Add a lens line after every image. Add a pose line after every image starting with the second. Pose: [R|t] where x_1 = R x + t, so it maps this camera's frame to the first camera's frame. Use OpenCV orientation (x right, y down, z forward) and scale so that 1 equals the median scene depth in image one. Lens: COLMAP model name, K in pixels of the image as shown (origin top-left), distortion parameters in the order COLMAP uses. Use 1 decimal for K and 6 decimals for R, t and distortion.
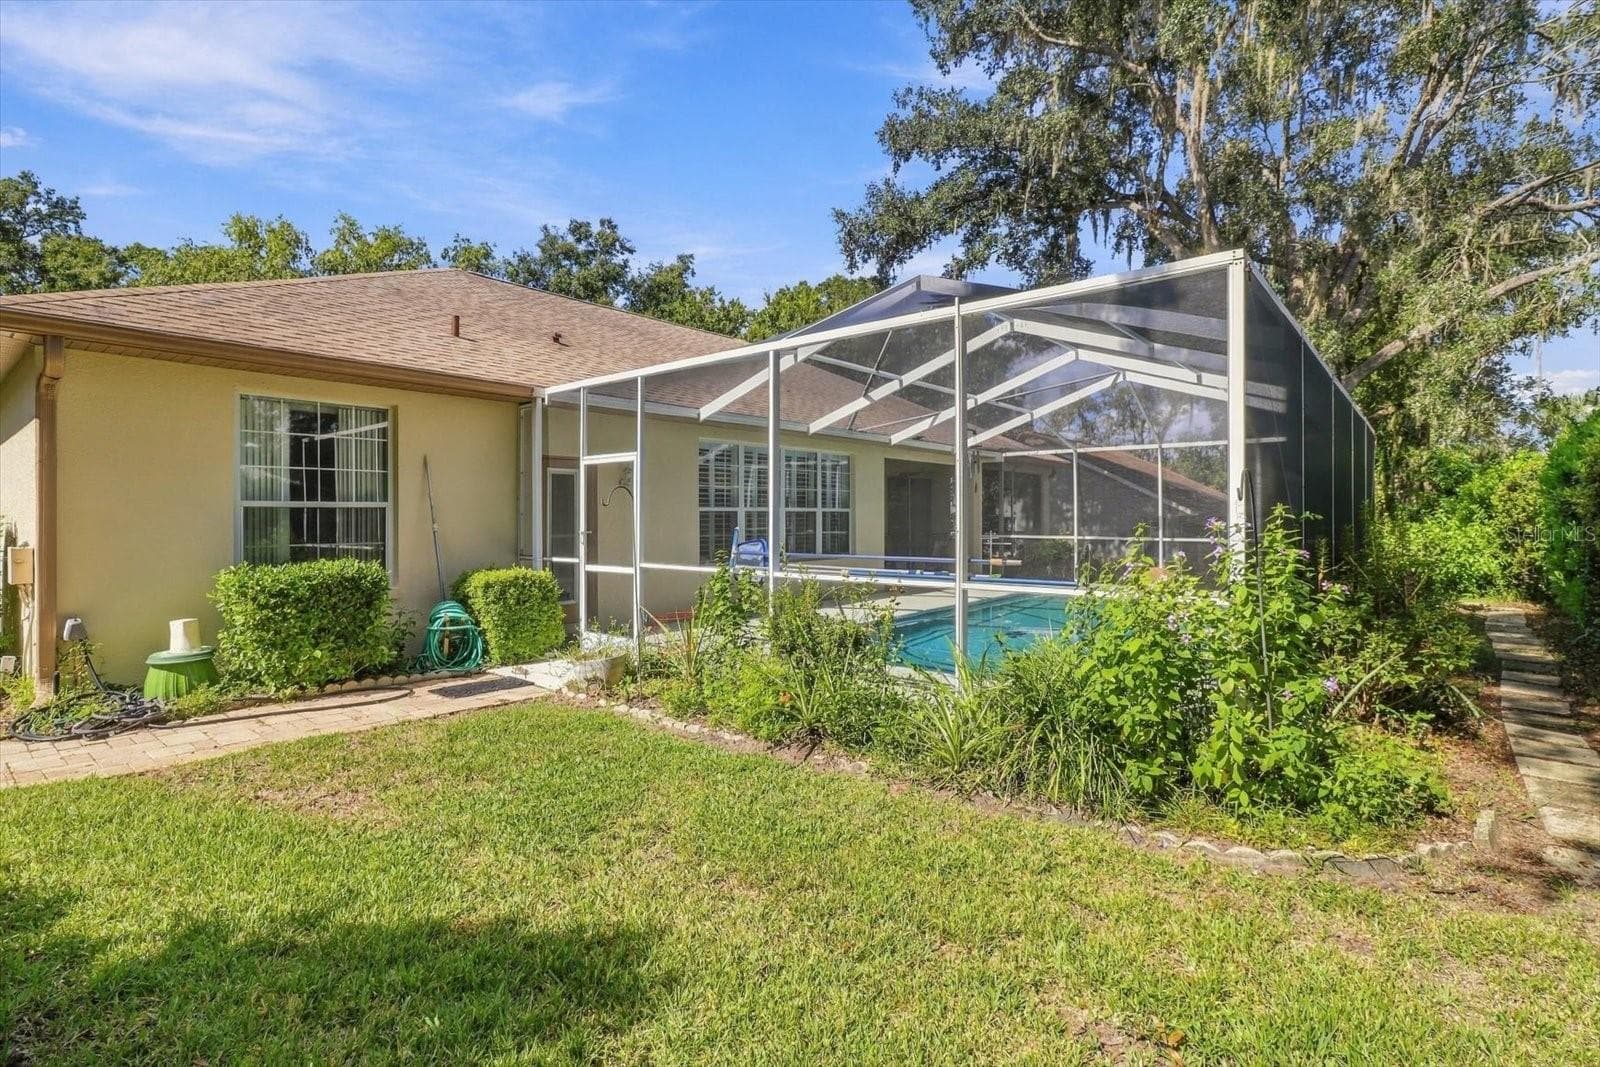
lens RADIAL K [[742.3, 0, 806.6], [0, 742.3, 526.8], [0, 0, 1]] dist [0.005427, 0.000760]
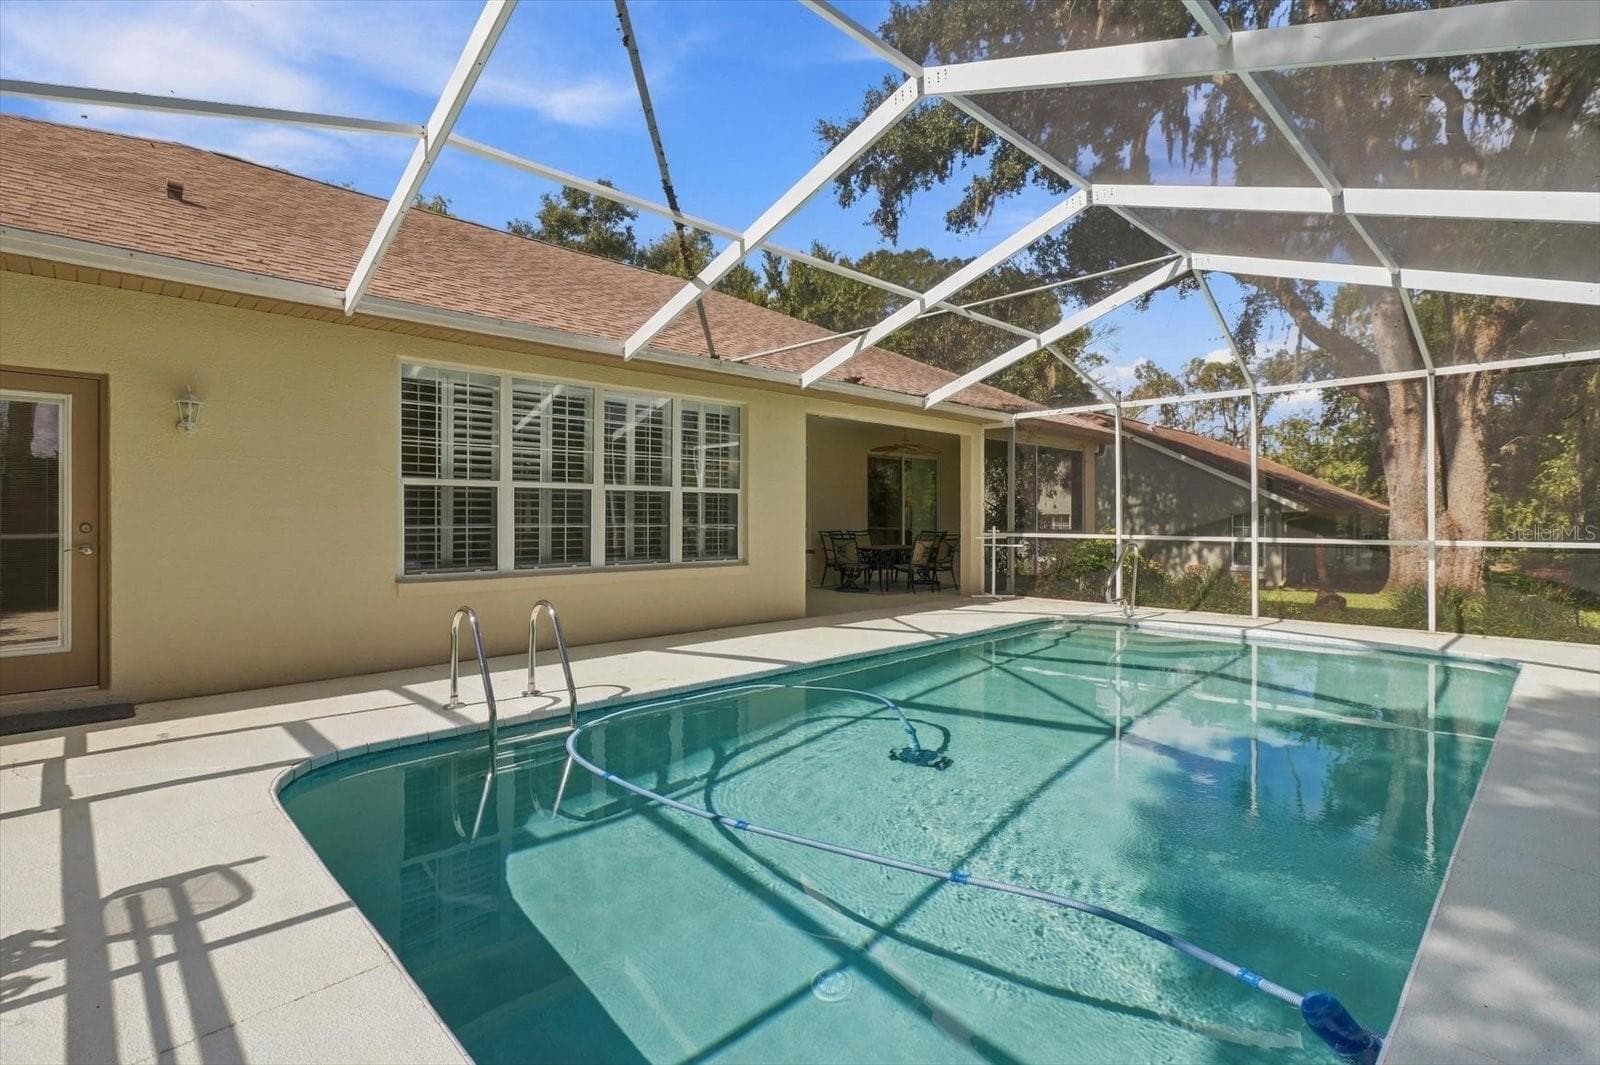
lens RADIAL K [[742.3, 0, 791.3], [0, 742.3, 527.6], [0, 0, 1]] dist [0.005427, 0.000760]
pose [[0.993523, 0.006025, -0.113472, 0.092370], [-0.005708, 0.999979, 0.003116, 0.003538], [0.113488, -0.002449, 0.993536, 0.192996]]
